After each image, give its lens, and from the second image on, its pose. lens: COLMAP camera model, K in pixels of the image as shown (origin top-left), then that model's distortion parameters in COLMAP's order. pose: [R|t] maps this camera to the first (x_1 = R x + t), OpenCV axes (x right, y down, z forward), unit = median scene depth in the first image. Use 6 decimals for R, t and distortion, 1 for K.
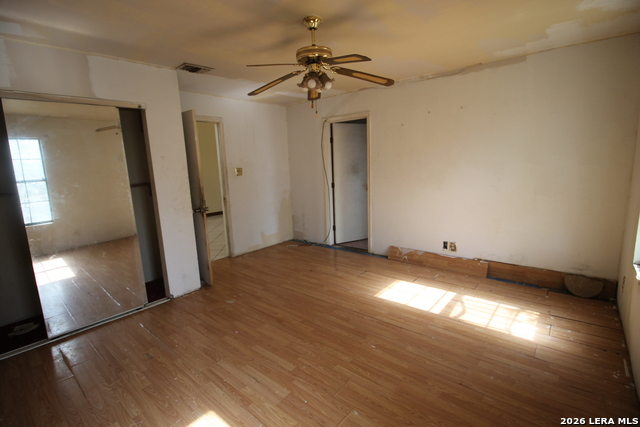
lens RADIAL K [[301.6, 0, 324.0], [0, 301.6, 215.1], [0, 0, 1]] dist [-0.009071, -0.001701]
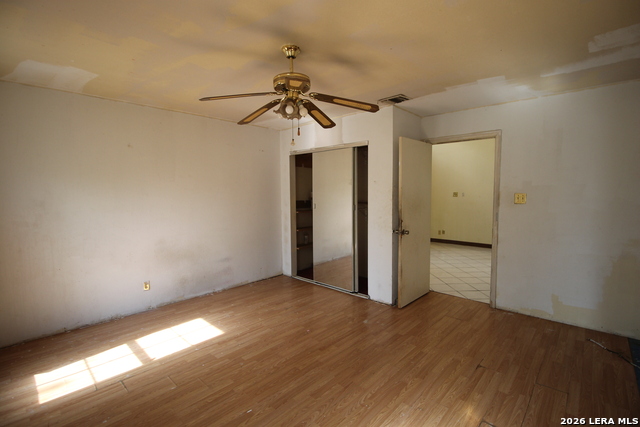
lens RADIAL K [[301.6, 0, 324.1], [0, 301.6, 211.1], [0, 0, 1]] dist [-0.009071, -0.001701]
pose [[-0.052022, 0.104093, -0.993206, 0.759740], [-0.162376, 0.980436, 0.111259, -0.193952], [0.985357, 0.167061, -0.034102, 0.936386]]
